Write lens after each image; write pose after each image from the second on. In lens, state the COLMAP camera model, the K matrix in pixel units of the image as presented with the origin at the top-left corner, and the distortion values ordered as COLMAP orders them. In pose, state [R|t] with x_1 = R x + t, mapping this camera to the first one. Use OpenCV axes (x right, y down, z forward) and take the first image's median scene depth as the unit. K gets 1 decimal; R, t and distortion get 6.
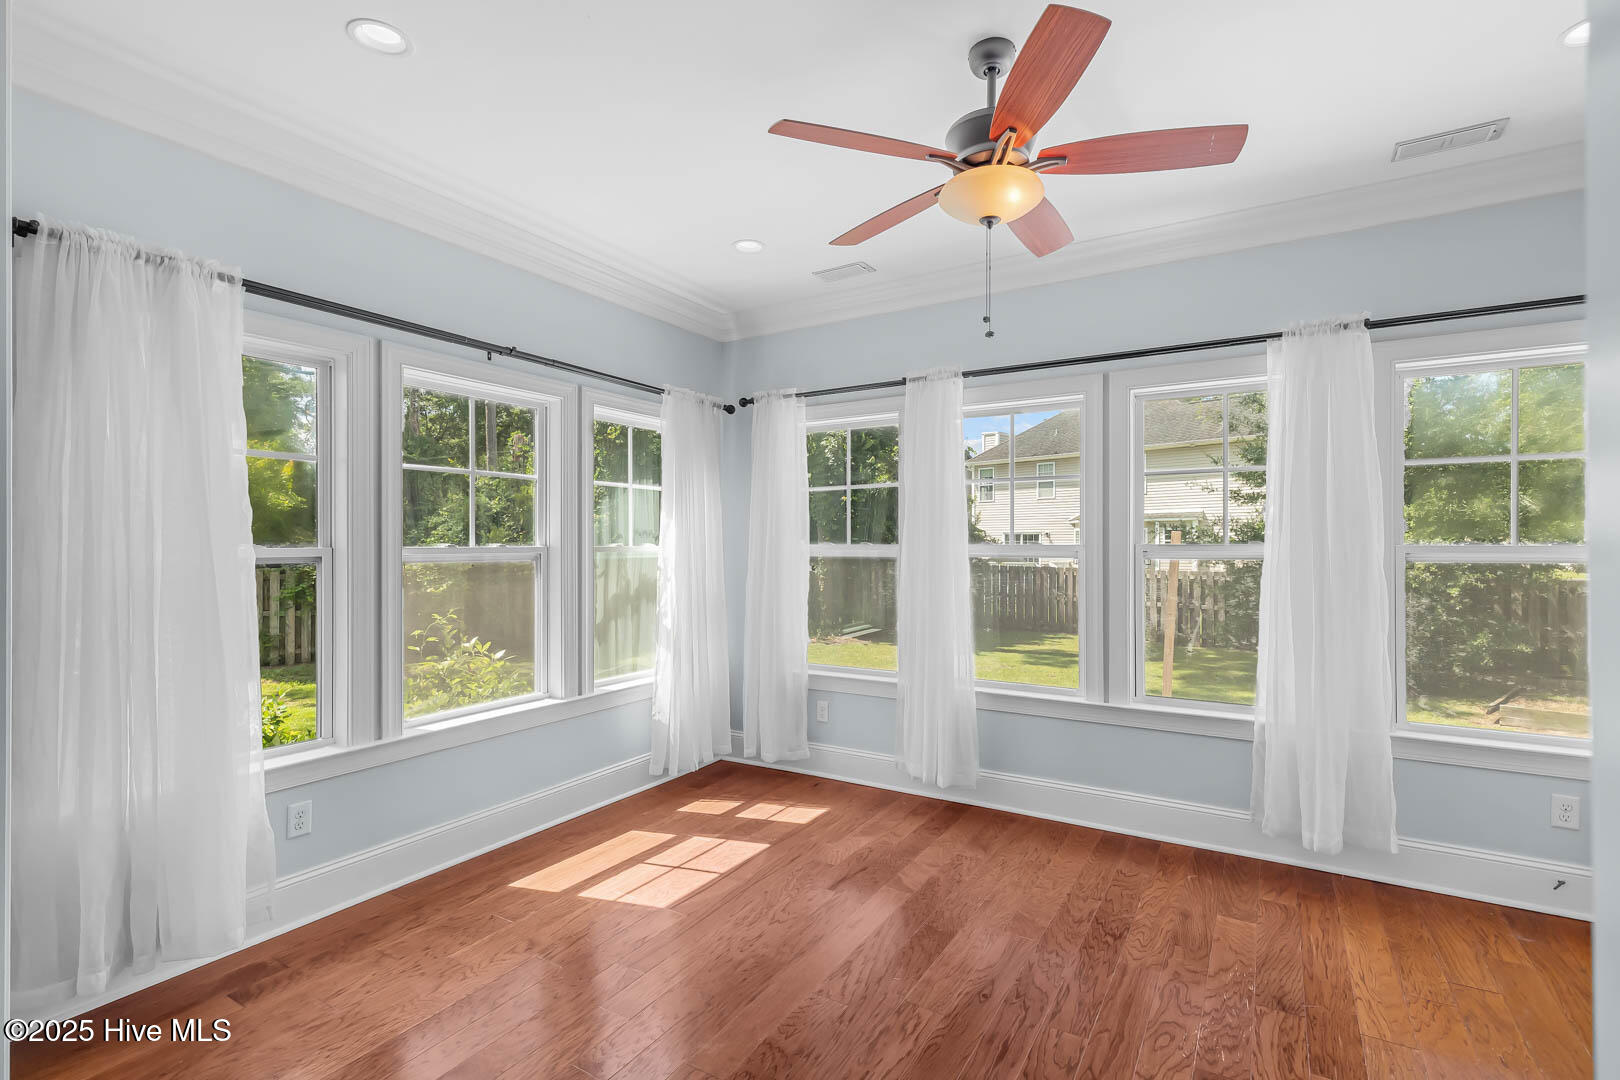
lens RADIAL K [[739.4, 0, 814.7], [0, 739.4, 538.1], [0, 0, 1]] dist [0.002928, -0.000145]
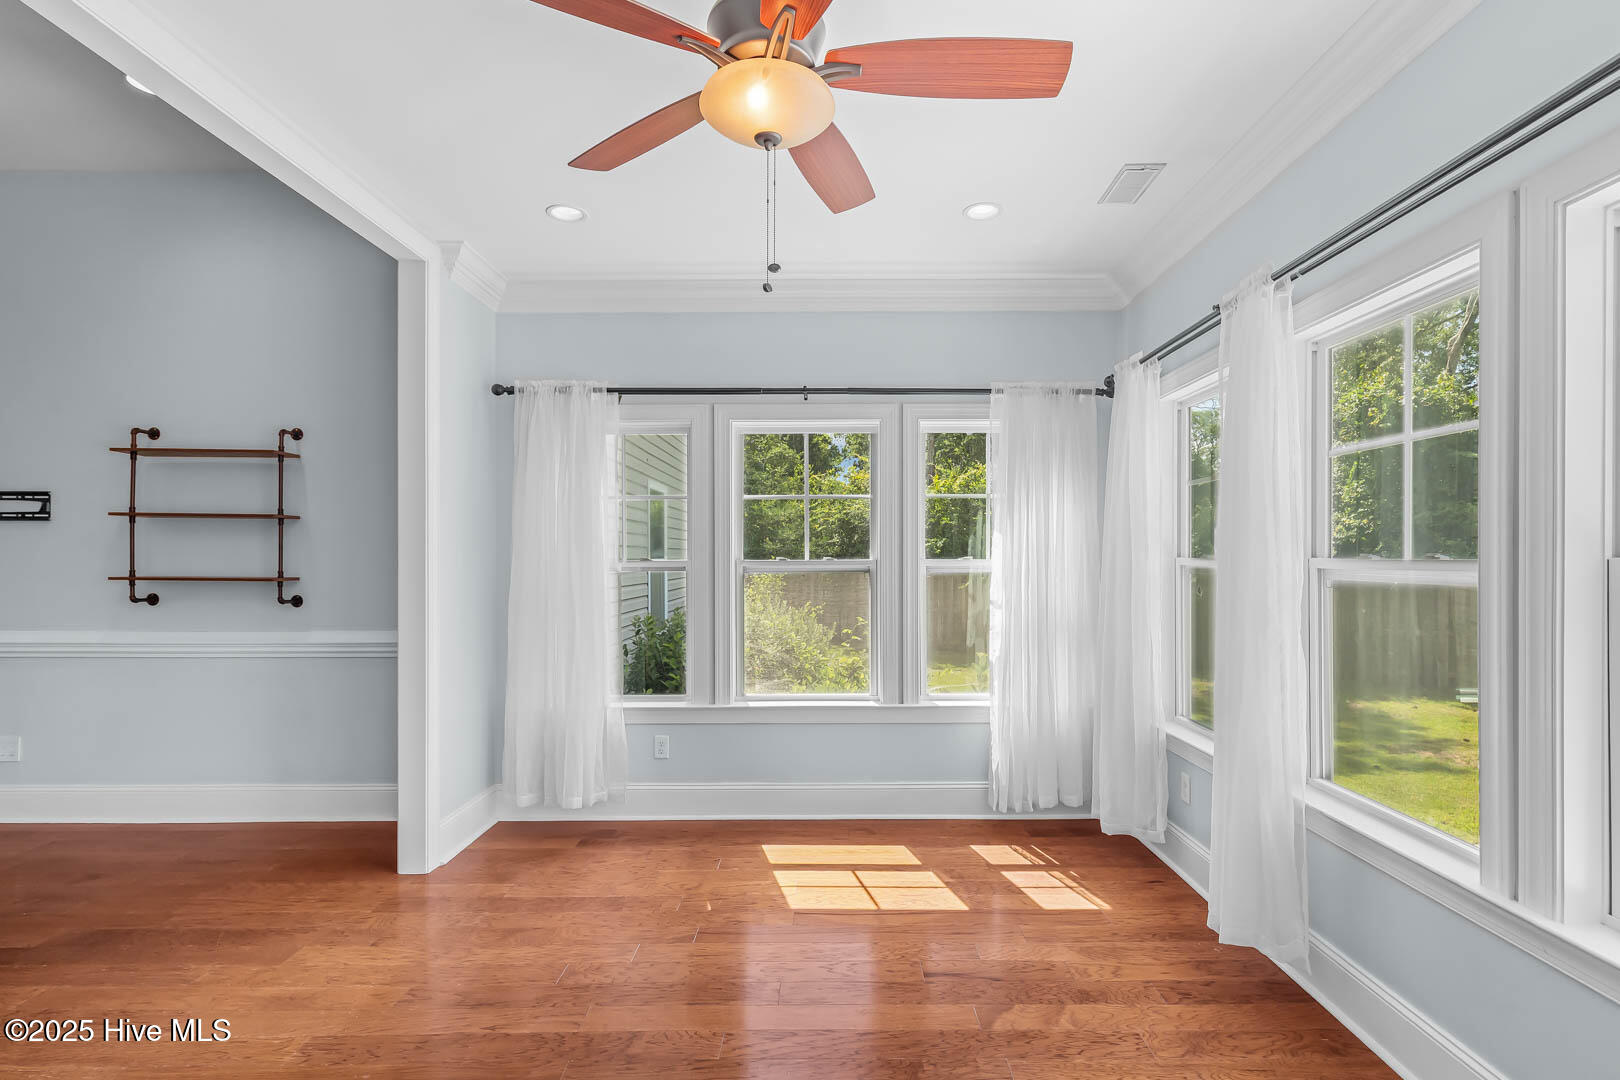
lens RADIAL K [[753.6, 0, 823.3], [0, 753.6, 549.6], [0, 0, 1]] dist [0.004194, 0.000289]
pose [[0.523758, -0.008467, -0.851825, 0.563022], [0.008704, 0.999952, -0.004588, 0.001579], [0.851822, -0.005011, 0.523807, 0.381243]]
